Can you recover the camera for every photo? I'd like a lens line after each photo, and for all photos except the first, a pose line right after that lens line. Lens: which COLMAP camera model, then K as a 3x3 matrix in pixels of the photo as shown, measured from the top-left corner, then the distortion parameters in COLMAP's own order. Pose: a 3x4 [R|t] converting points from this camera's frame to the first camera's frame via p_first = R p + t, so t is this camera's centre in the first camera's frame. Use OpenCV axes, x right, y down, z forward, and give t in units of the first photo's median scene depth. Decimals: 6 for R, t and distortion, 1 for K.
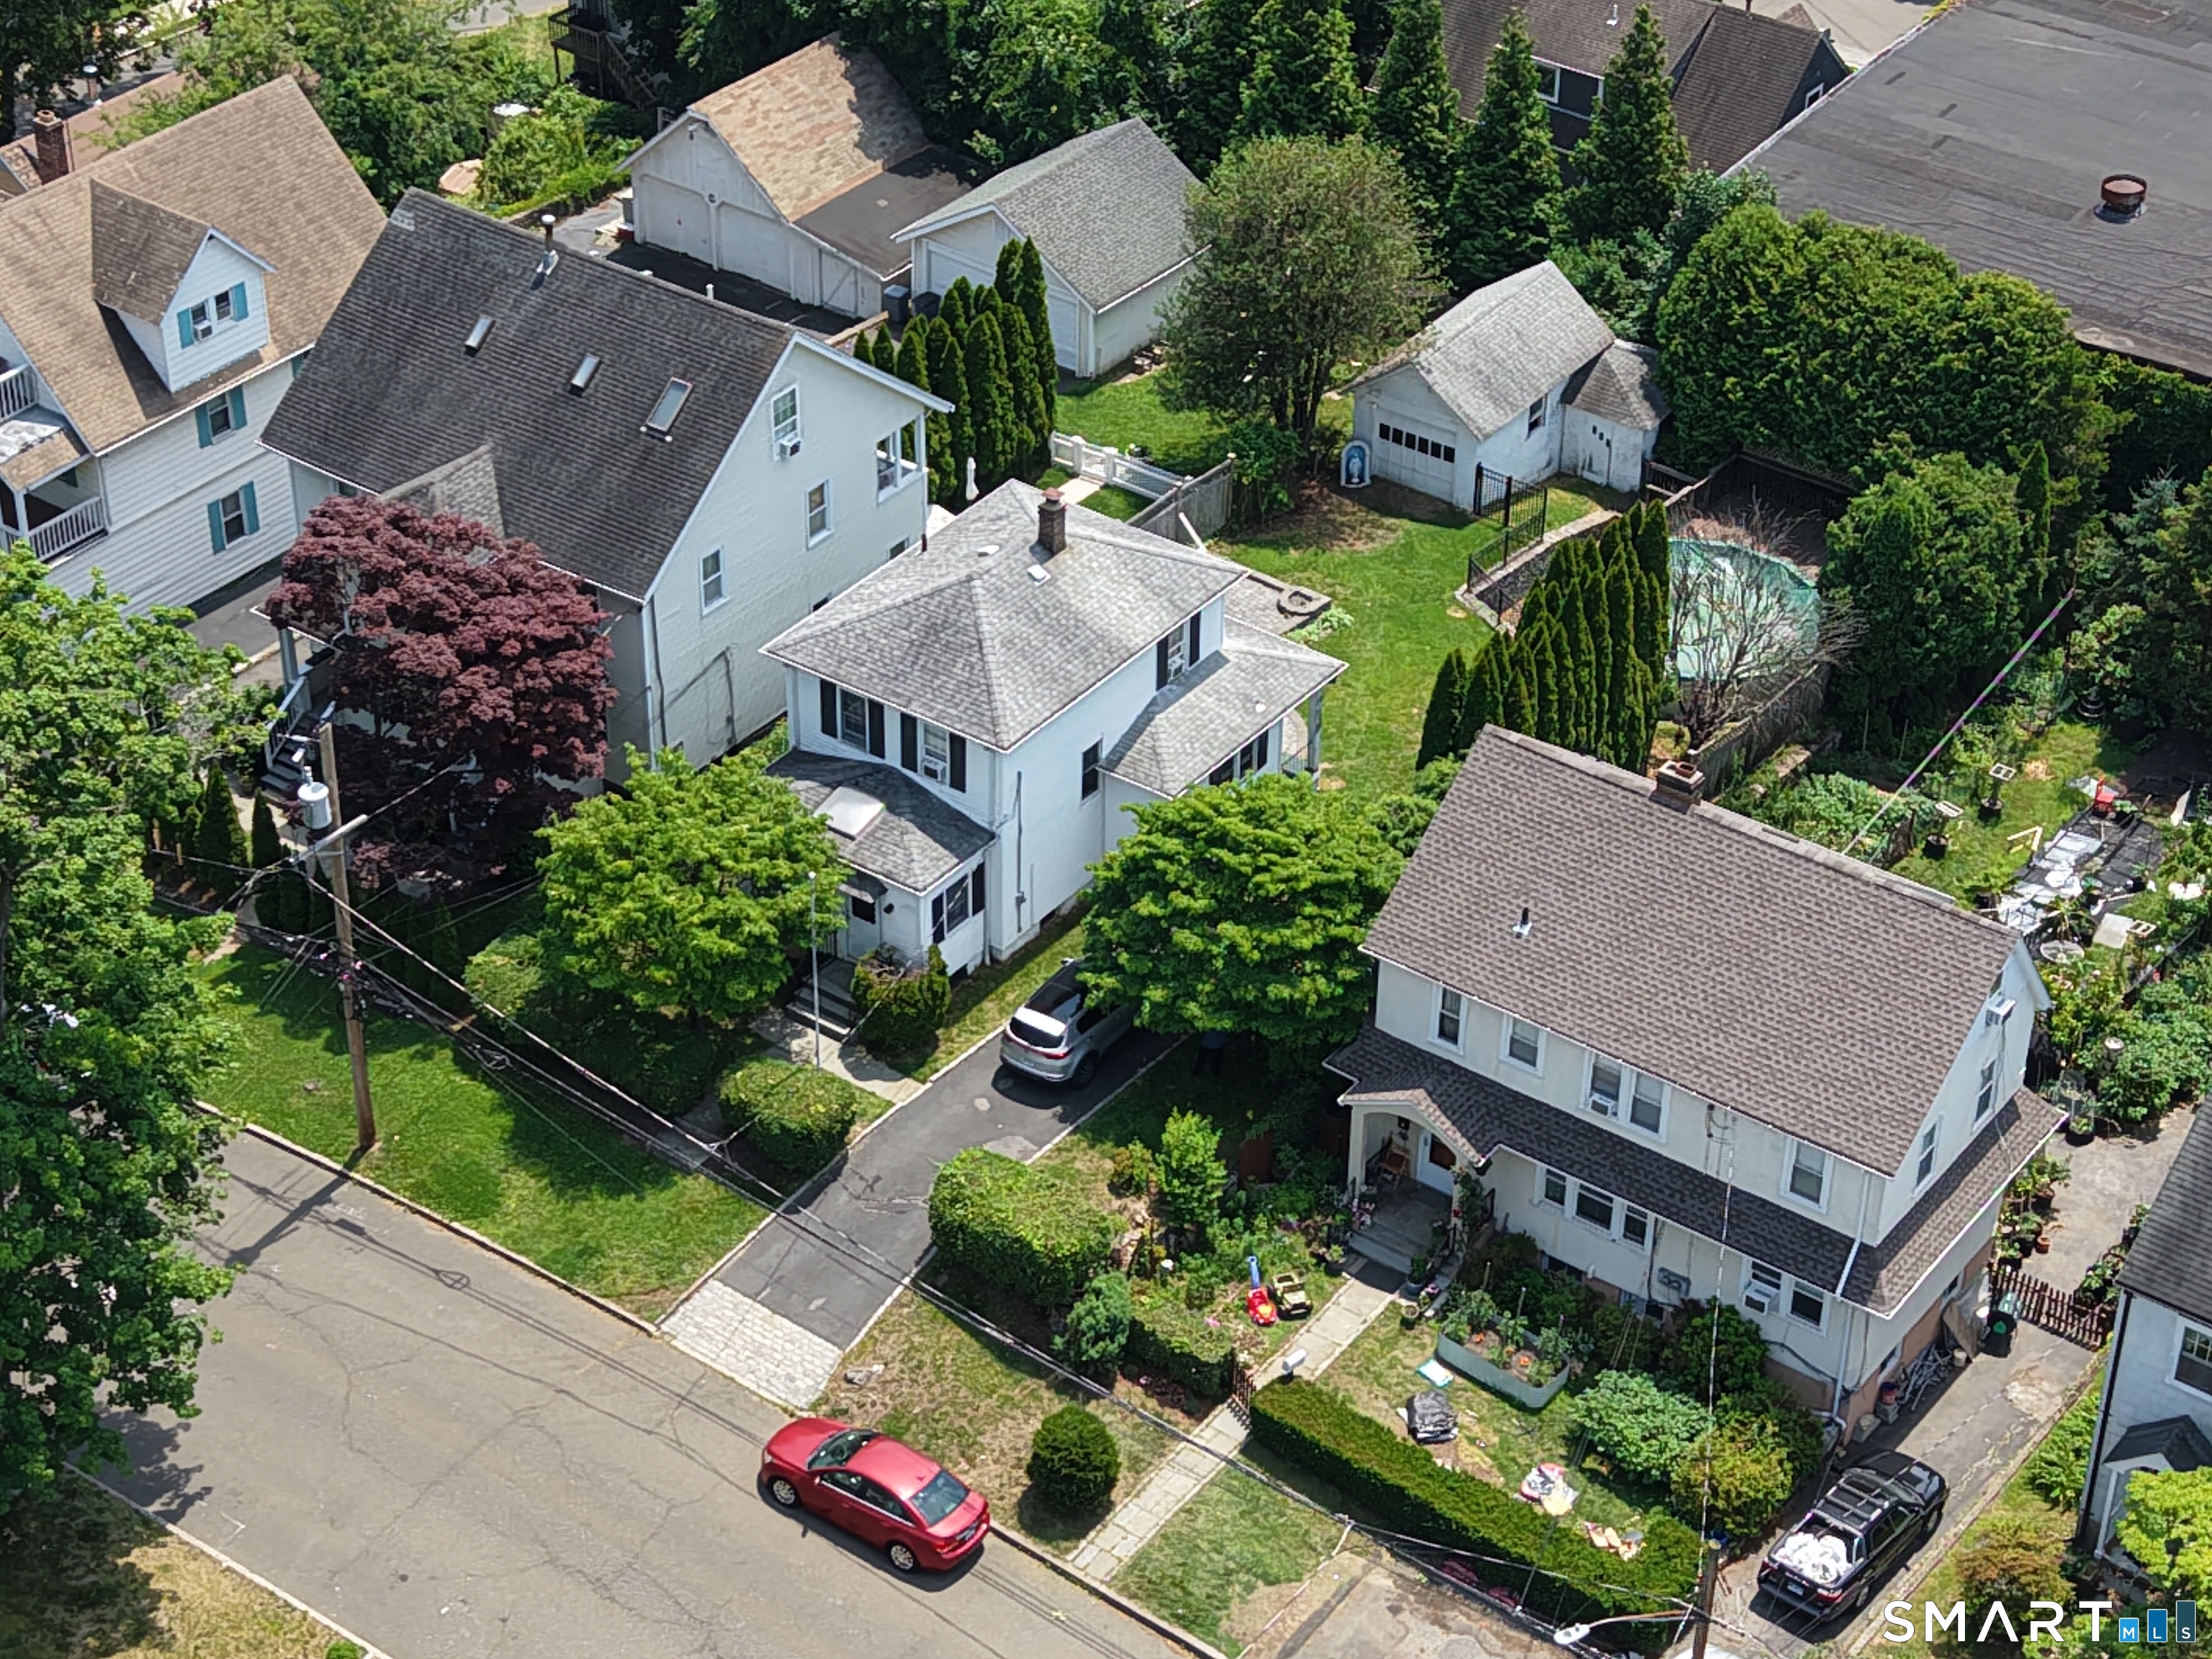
lens RADIAL K [[2703.2, 0, 1106.0], [0, 2703.2, 829.5], [0, 0, 1]] dist [0.230054, -0.771971]
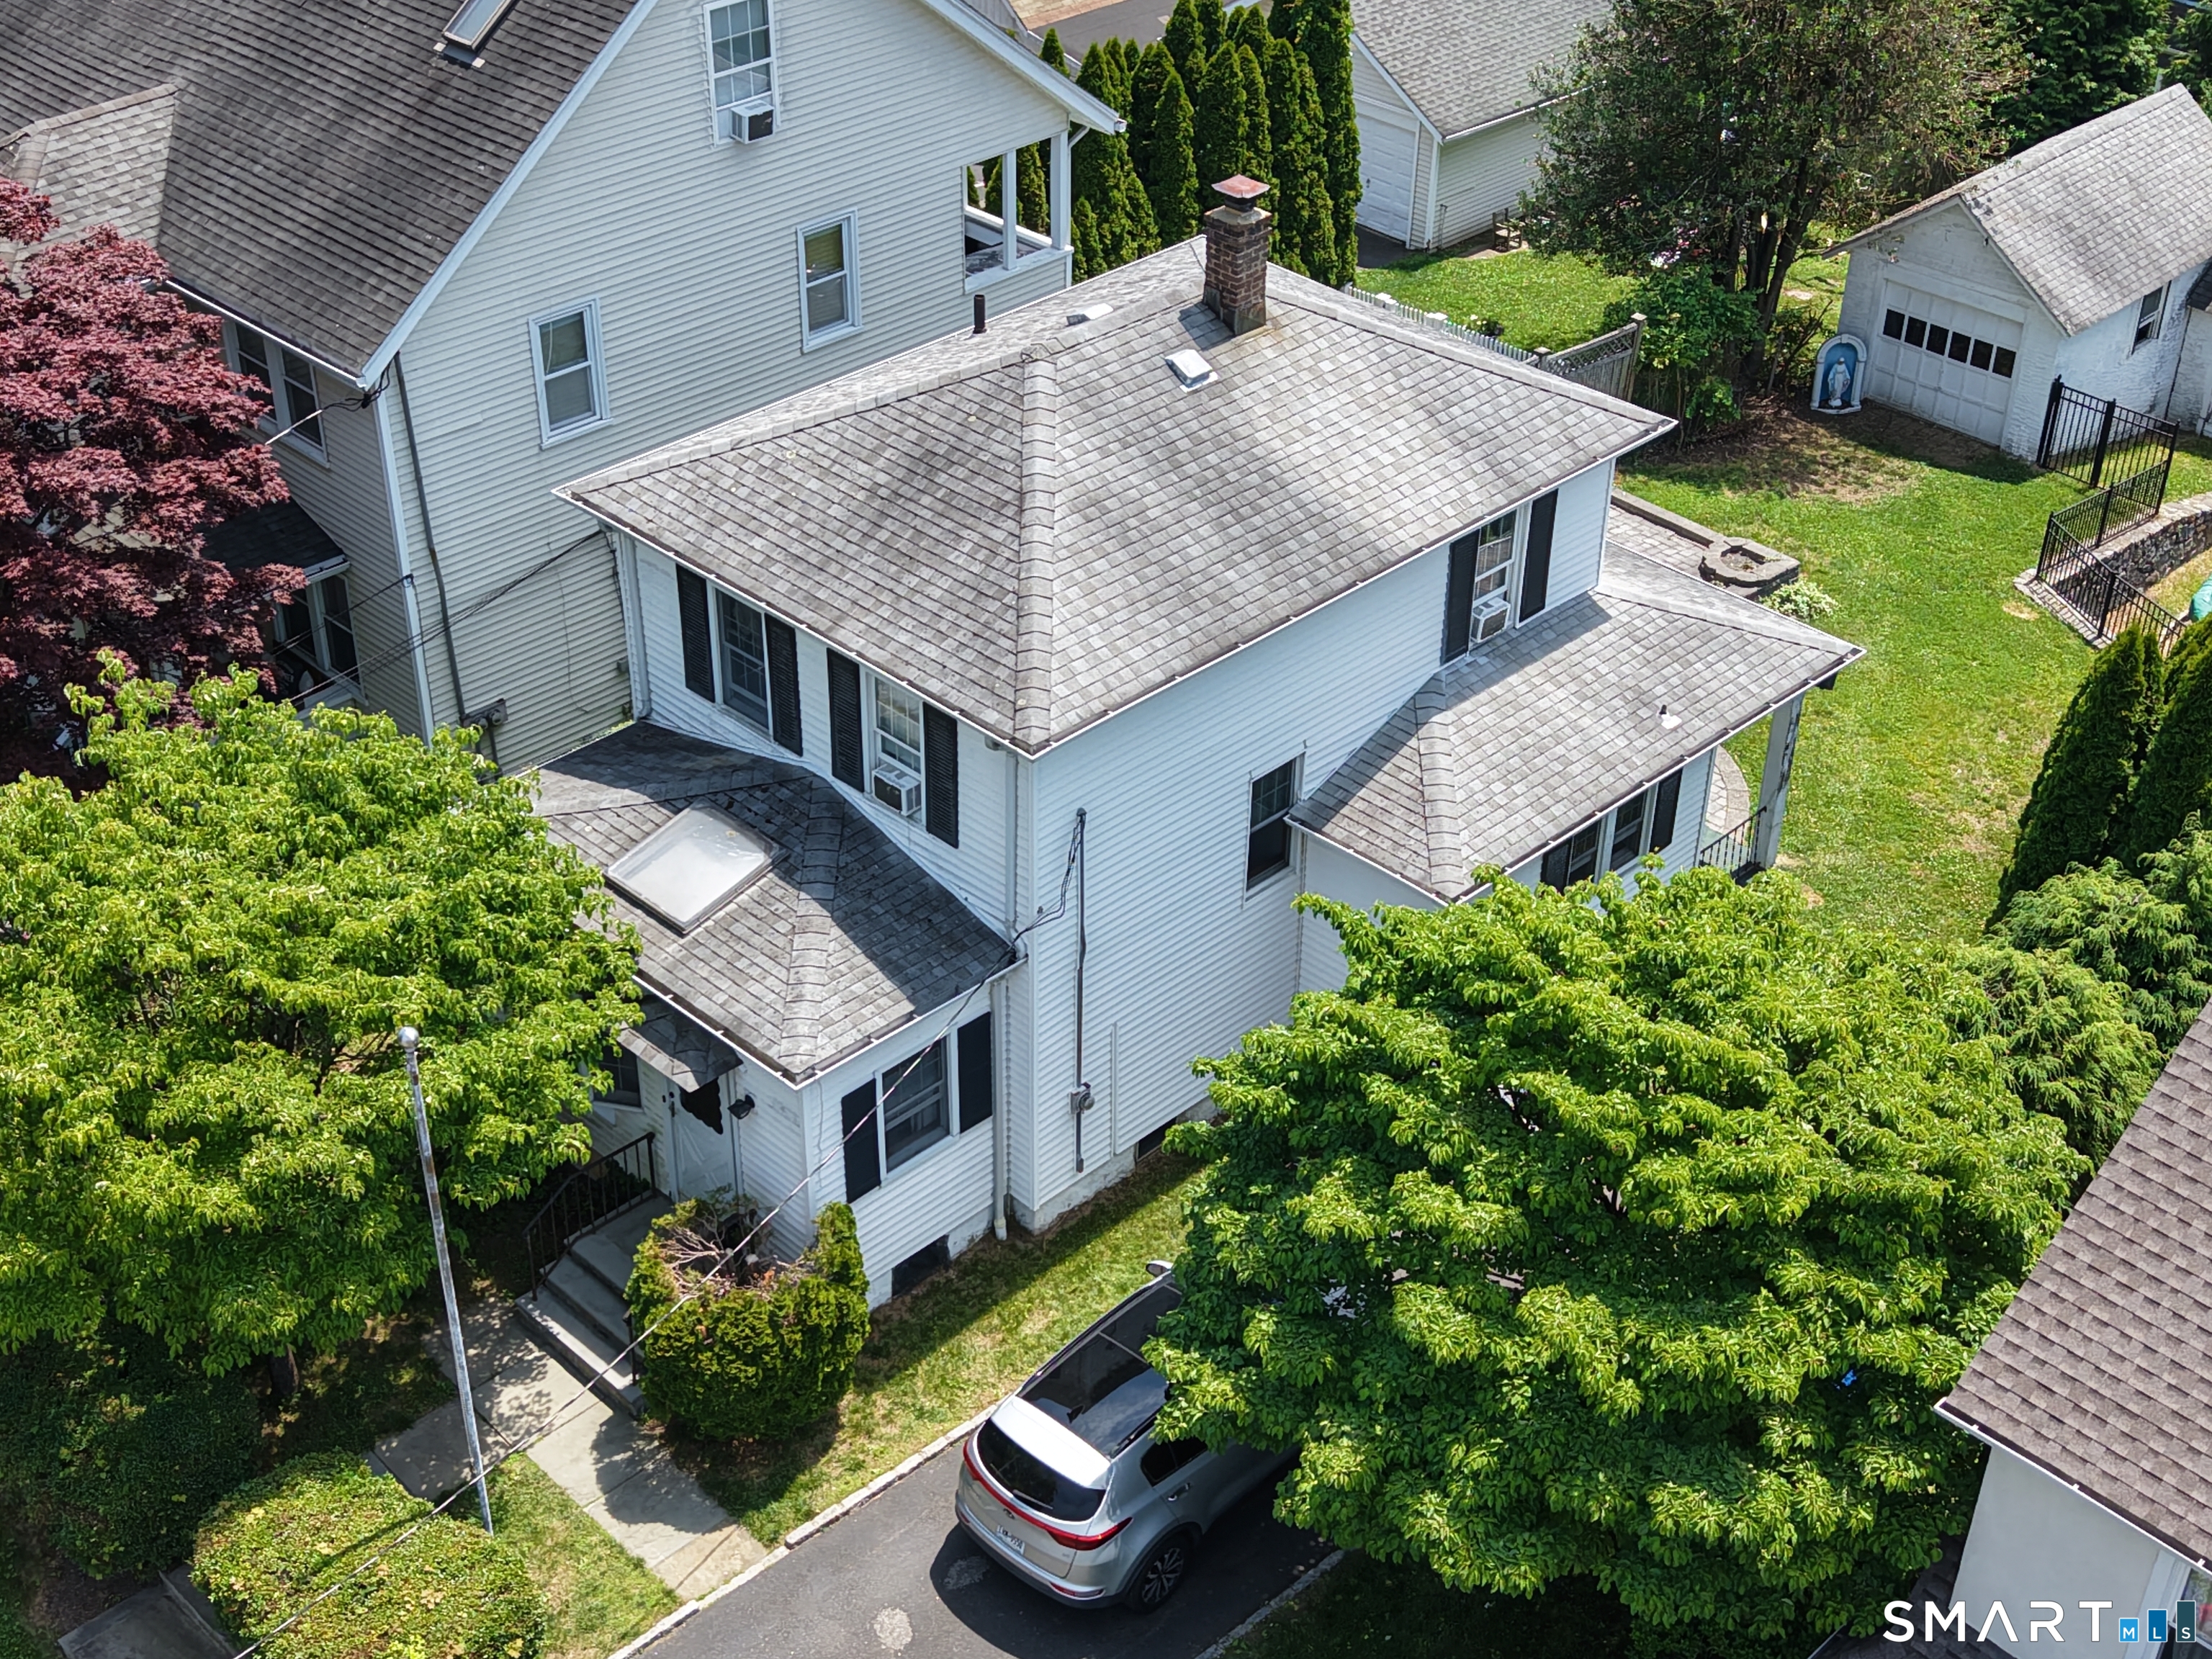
lens RADIAL K [[2703.2, 0, 1106.0], [0, 2703.2, 829.5], [0, 0, 1]] dist [0.230054, -0.771971]
pose [[0.987961, 0.089406, -0.126254, 0.024503], [-0.092010, 0.995646, -0.014939, -0.012079], [0.124369, 0.026376, 0.991885, 0.576383]]
